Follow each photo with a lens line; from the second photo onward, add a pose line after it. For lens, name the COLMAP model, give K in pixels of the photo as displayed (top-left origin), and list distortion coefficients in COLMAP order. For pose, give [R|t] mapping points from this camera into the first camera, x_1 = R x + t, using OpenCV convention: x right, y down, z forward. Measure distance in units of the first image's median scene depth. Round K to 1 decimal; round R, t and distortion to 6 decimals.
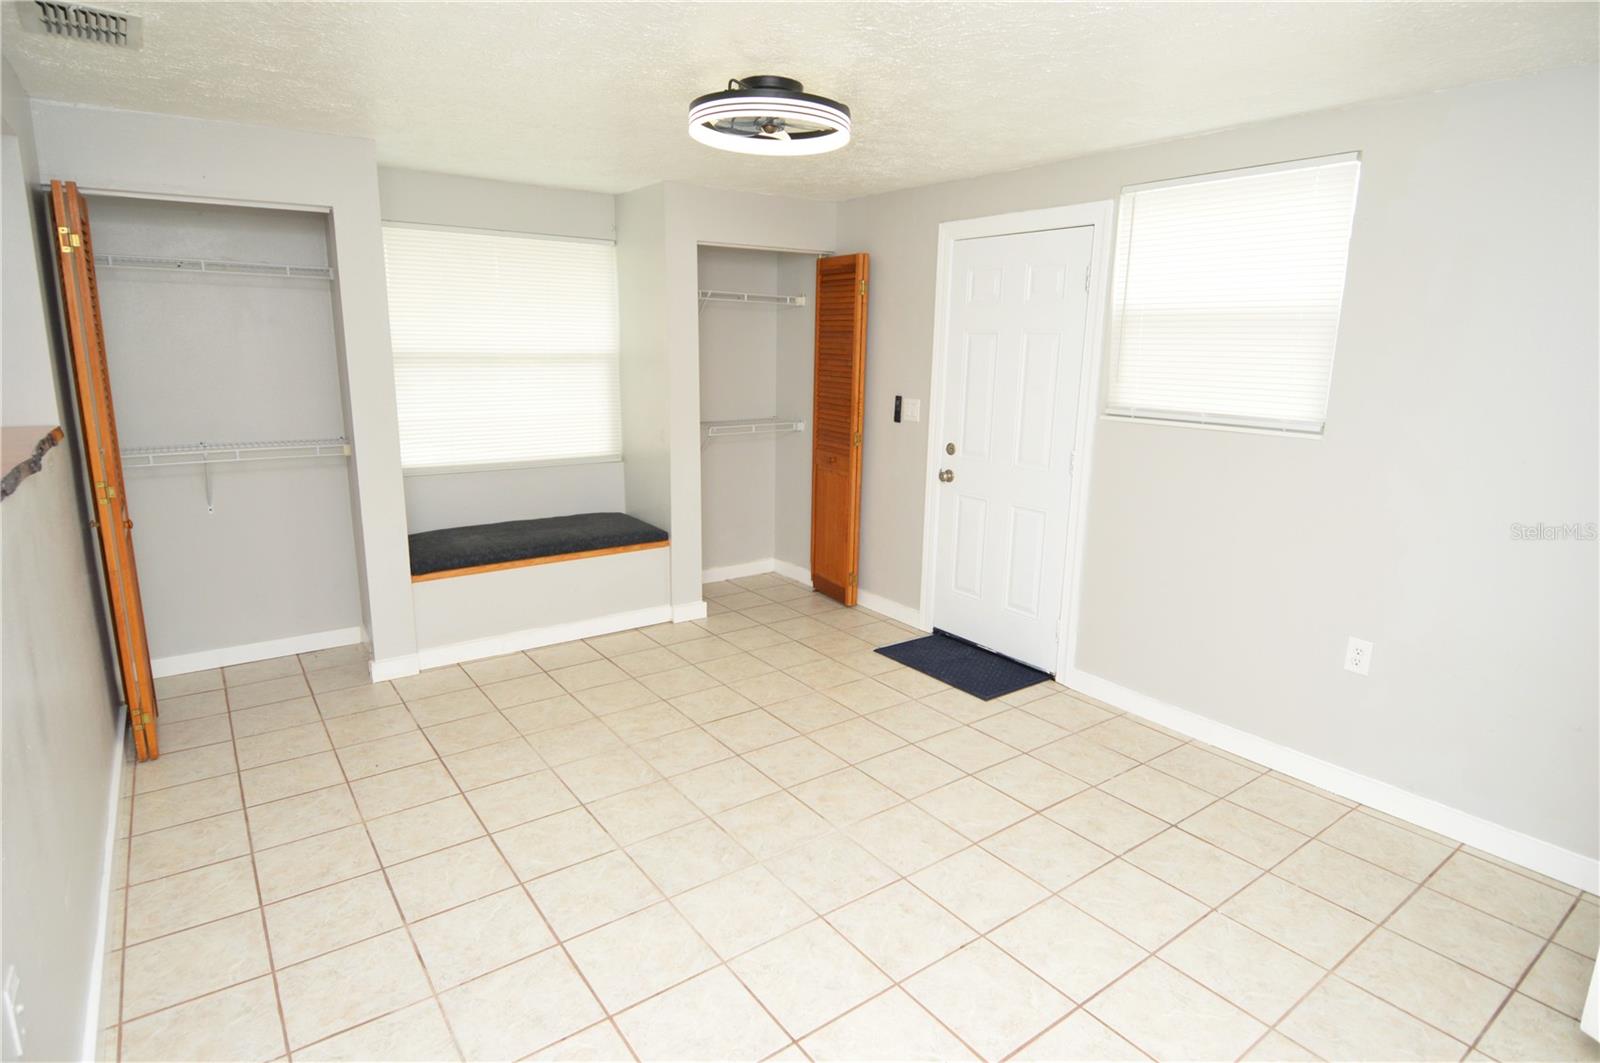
lens RADIAL K [[848.0, 0, 808.9], [0, 848.0, 522.3], [0, 0, 1]] dist [0.023041, -0.031567]
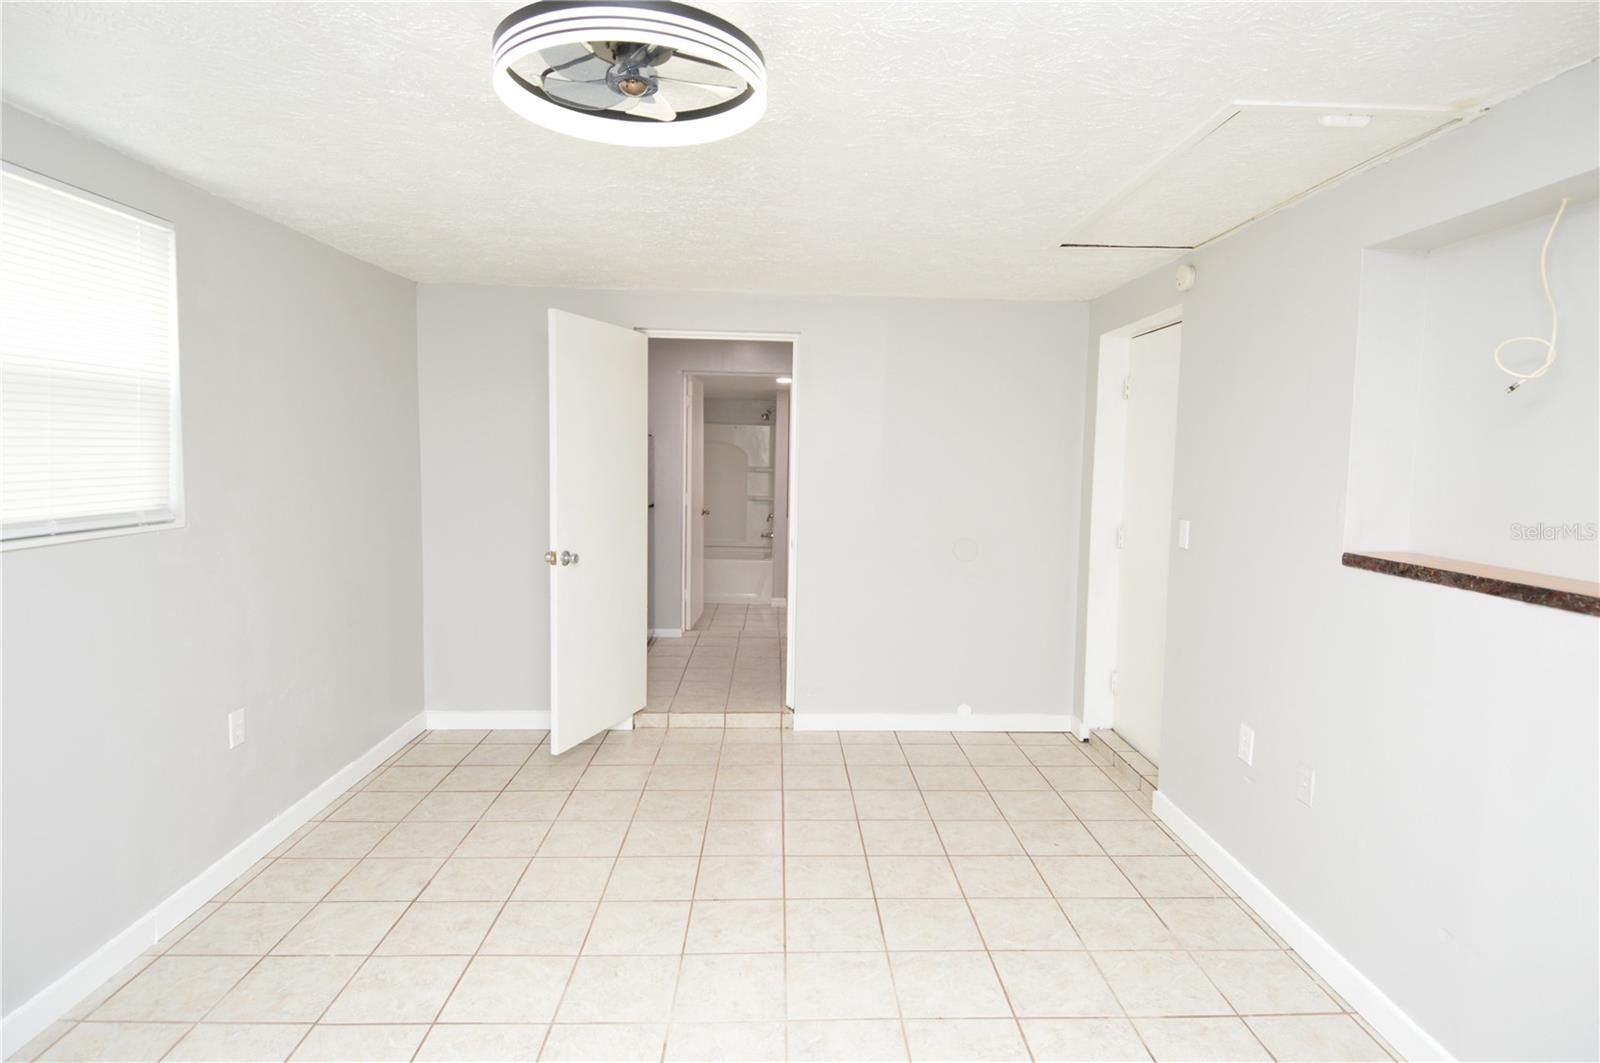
lens RADIAL K [[852.0, 0, 807.3], [0, 852.0, 521.5], [0, 0, 1]] dist [0.027976, -0.039527]
pose [[-0.822899, -0.076787, 0.562975, -0.341738], [0.088449, 0.961435, 0.260422, -0.207549], [-0.561261, 0.264095, -0.784372, 0.987397]]
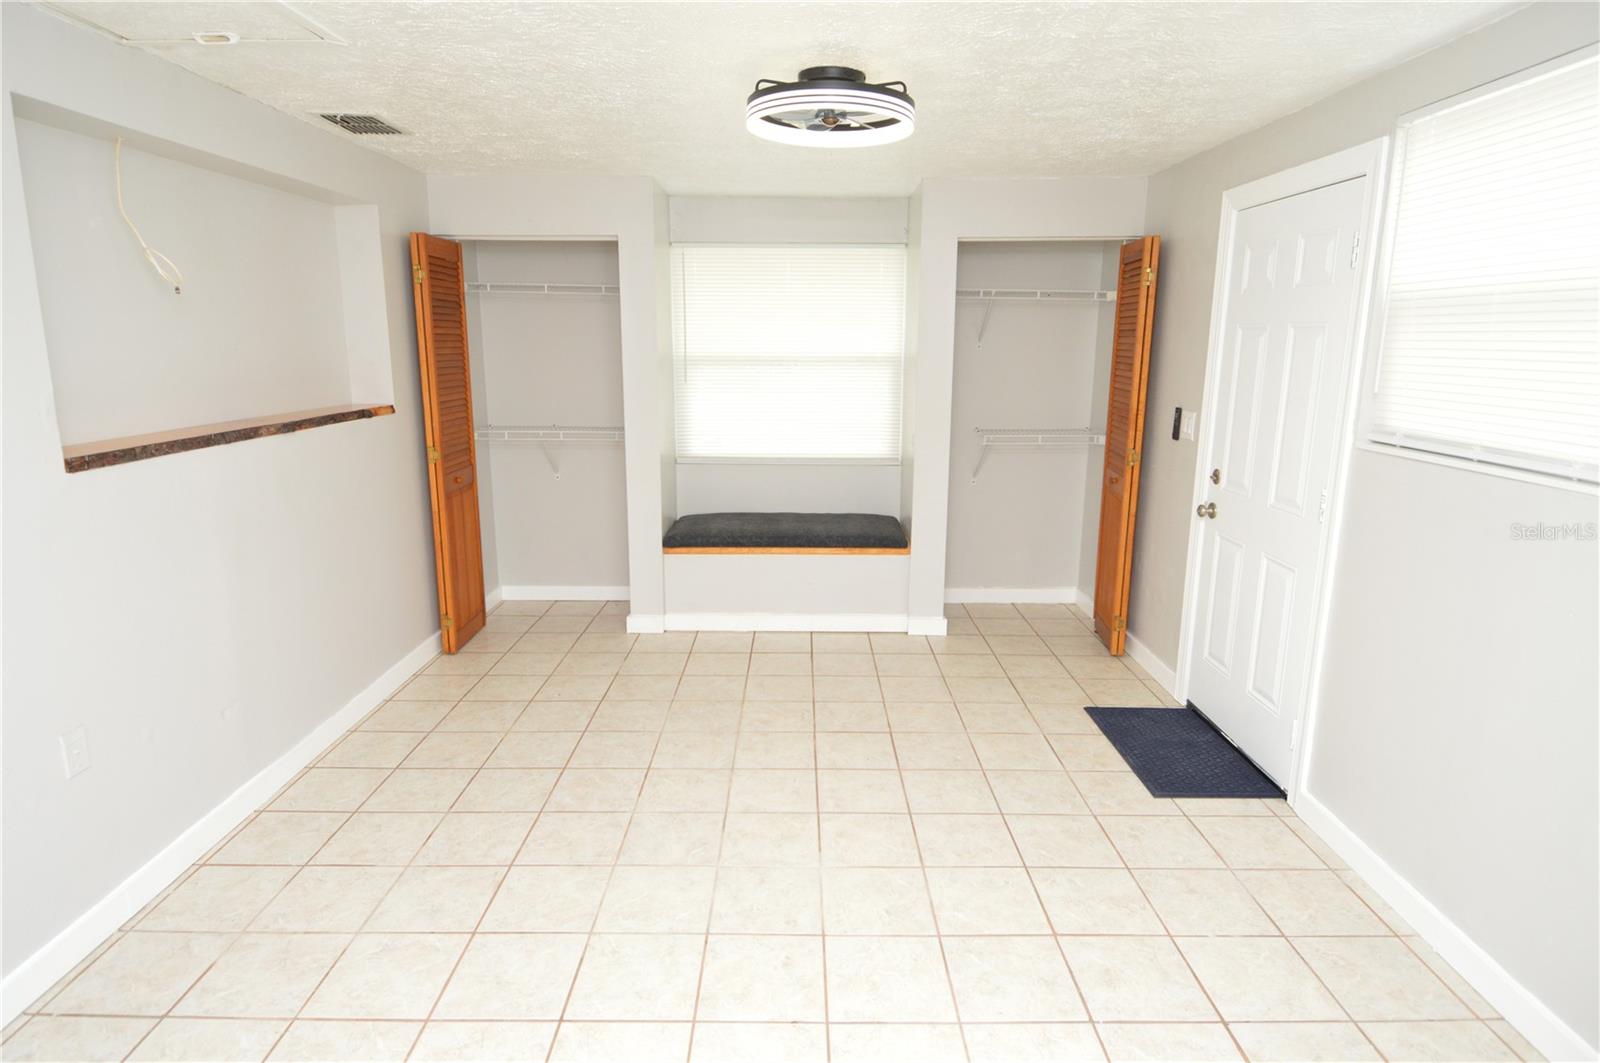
lens RADIAL K [[878.8, 0, 806.0], [0, 878.8, 520.4], [0, 0, 1]] dist [0.025901, -0.037689]
pose [[0.808647, 0.106964, -0.578489, 0.367429], [-0.115611, 0.993051, 0.022009, -0.022306], [0.576823, 0.049082, 0.815394, 0.129633]]
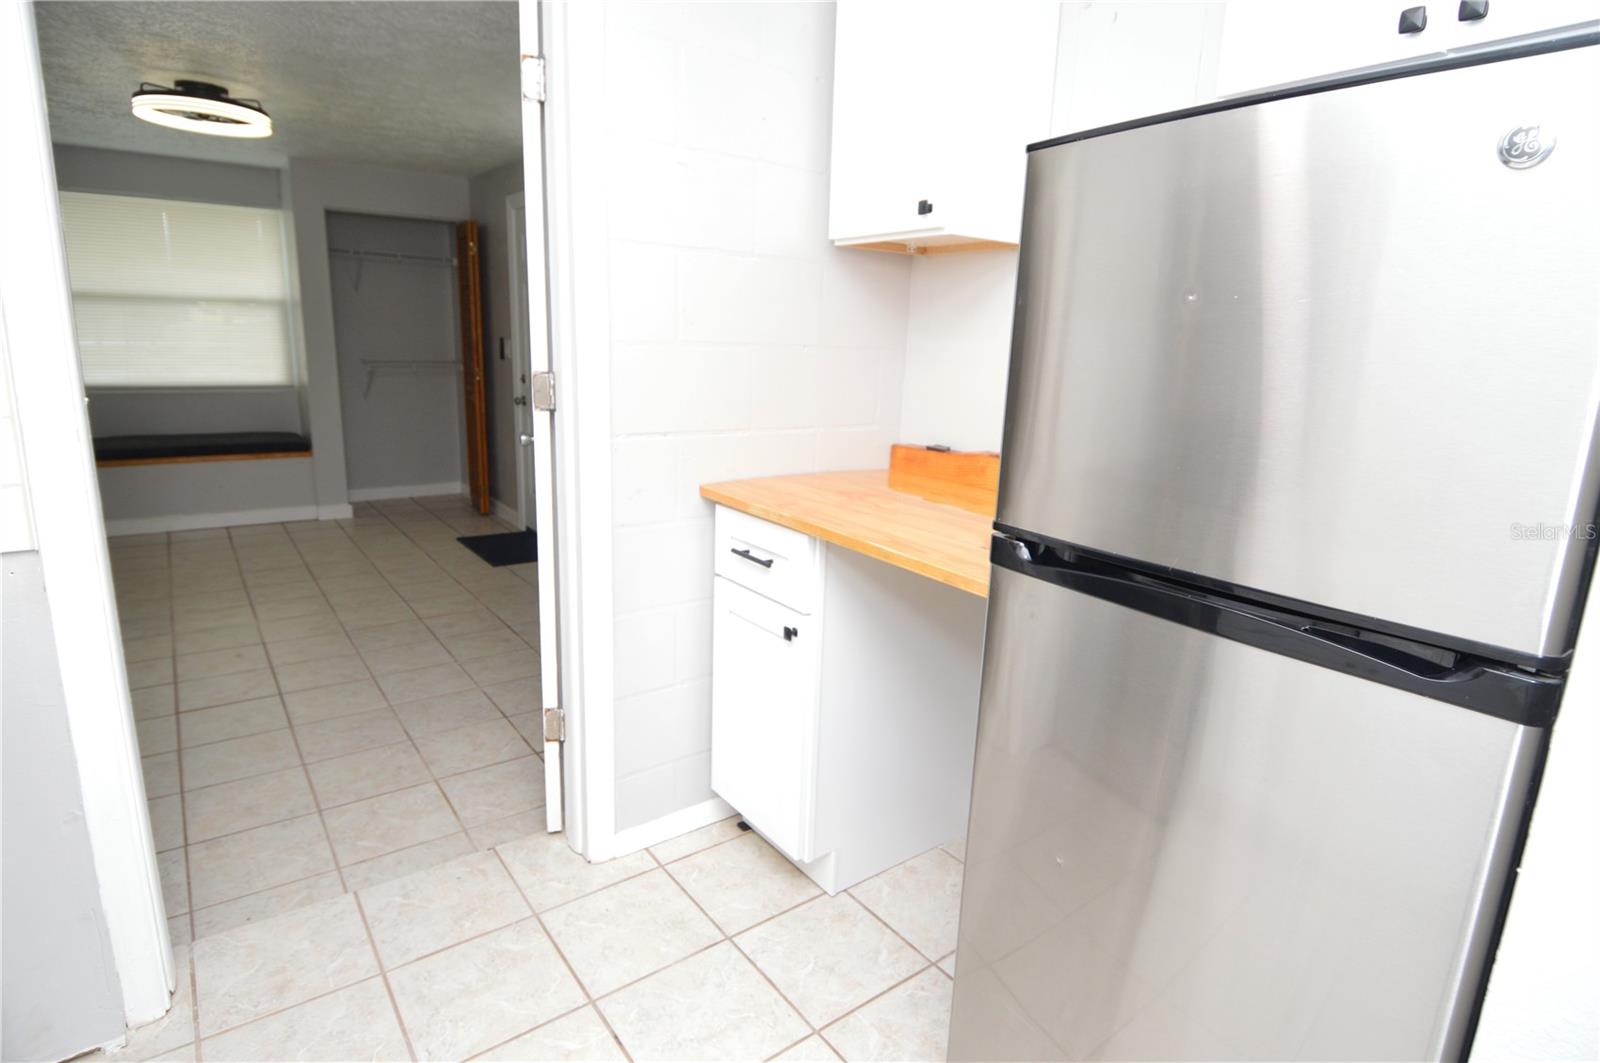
lens RADIAL K [[848.0, 0, 808.9], [0, 848.0, 522.3], [0, 0, 1]] dist [0.023041, -0.031567]
pose [[0.999797, 0.018677, 0.007530, 0.631185], [-0.018732, 0.999798, 0.007323, 0.116432], [-0.007392, -0.007462, 0.999945, -0.270567]]
